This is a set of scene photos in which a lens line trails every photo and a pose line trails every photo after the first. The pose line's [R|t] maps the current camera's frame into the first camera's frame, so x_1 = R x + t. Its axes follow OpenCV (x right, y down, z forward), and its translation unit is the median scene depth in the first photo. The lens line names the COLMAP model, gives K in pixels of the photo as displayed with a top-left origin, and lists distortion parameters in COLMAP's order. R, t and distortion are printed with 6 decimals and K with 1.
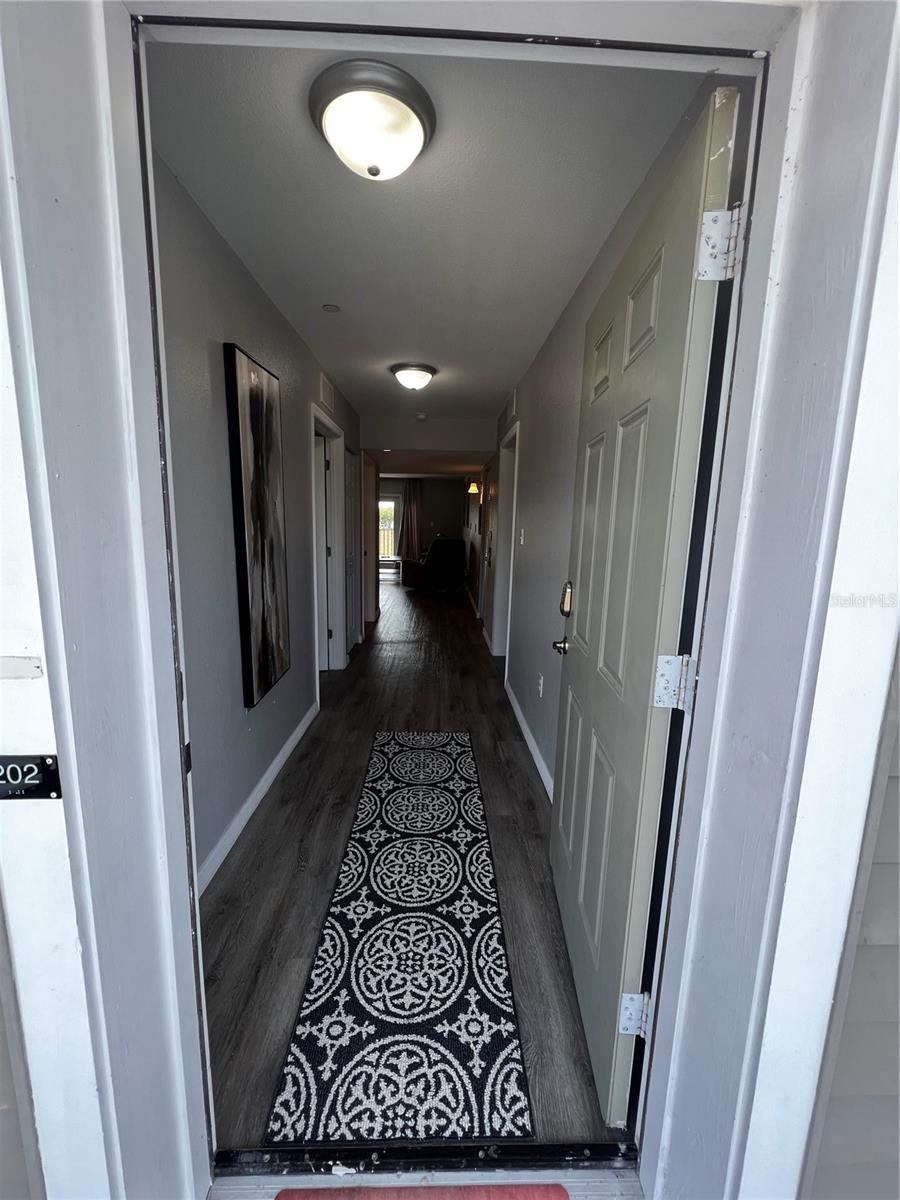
lens RADIAL K [[481.5, 0, 453.3], [0, 481.5, 597.6], [0, 0, 1]] dist [-0.004498, 0.000953]
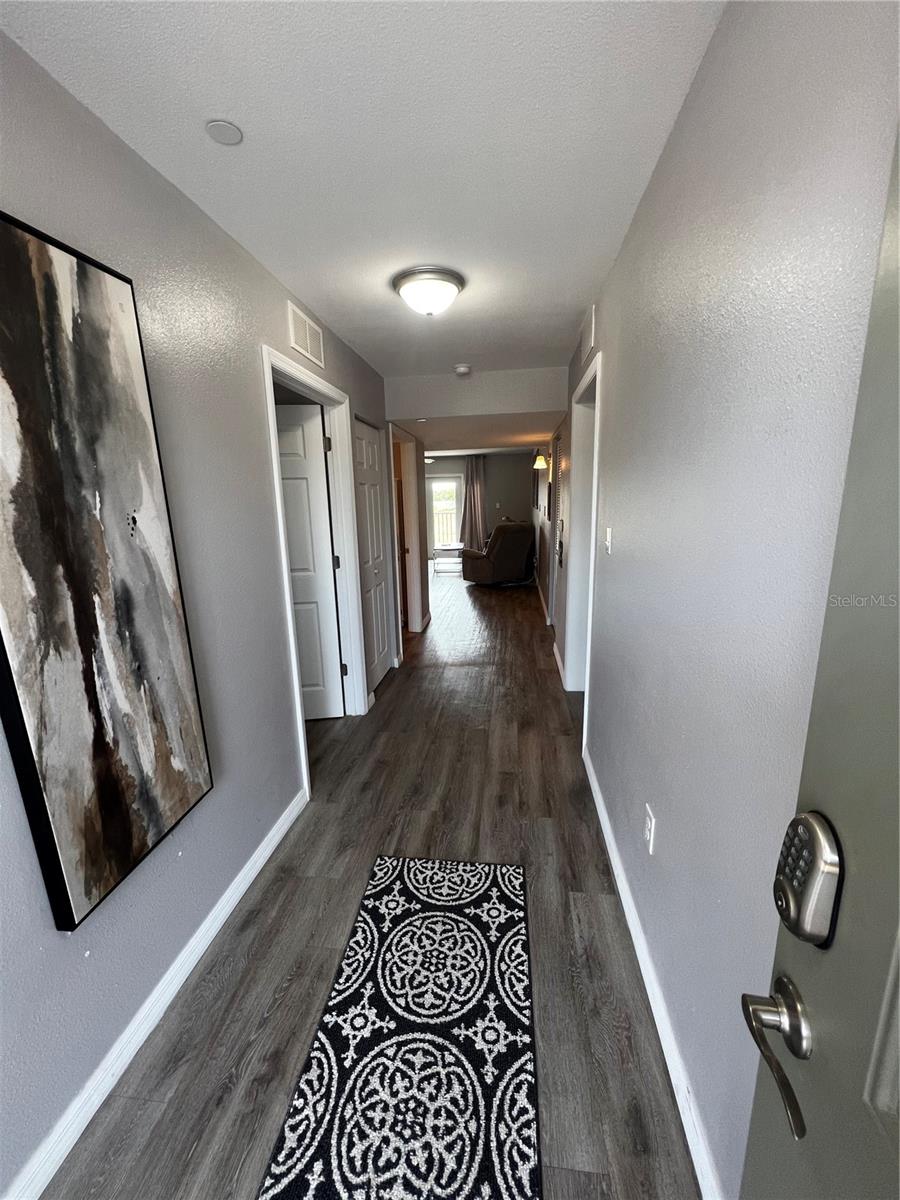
lens RADIAL K [[481.5, 0, 453.4], [0, 481.5, 597.6], [0, 0, 1]] dist [-0.004498, 0.000953]
pose [[0.987476, -0.016351, -0.156918, 0.061956], [0.023609, 0.998730, 0.044501, -0.123635], [0.155991, -0.047649, 0.986609, 0.522015]]
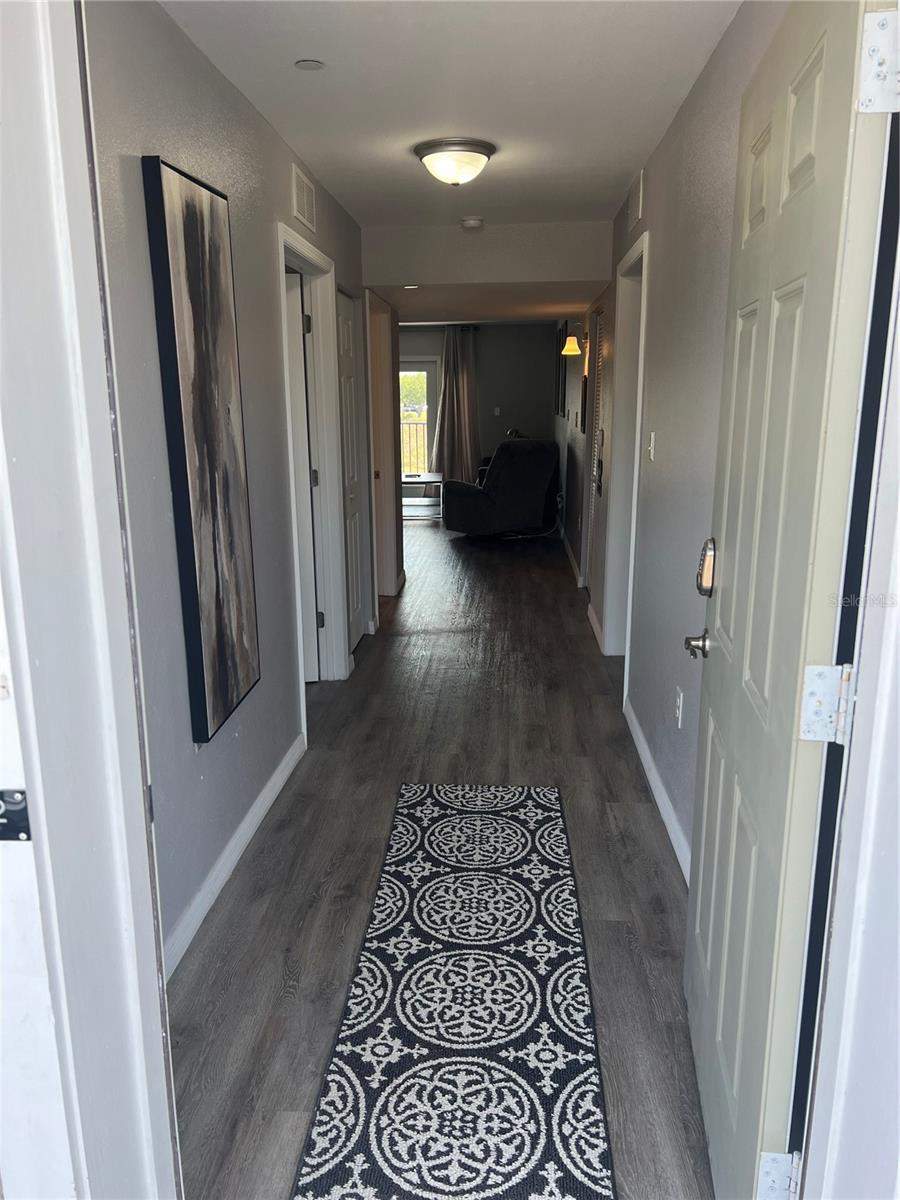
lens RADIAL K [[902.5, 0, 457.4], [0, 902.5, 603.6], [0, 0, 1]] dist [0.047279, -0.054383]
pose [[0.995567, -0.009176, -0.093602, 0.020918], [0.015340, 0.997744, 0.065355, -0.022617], [0.092791, -0.066501, 0.993462, -0.122939]]
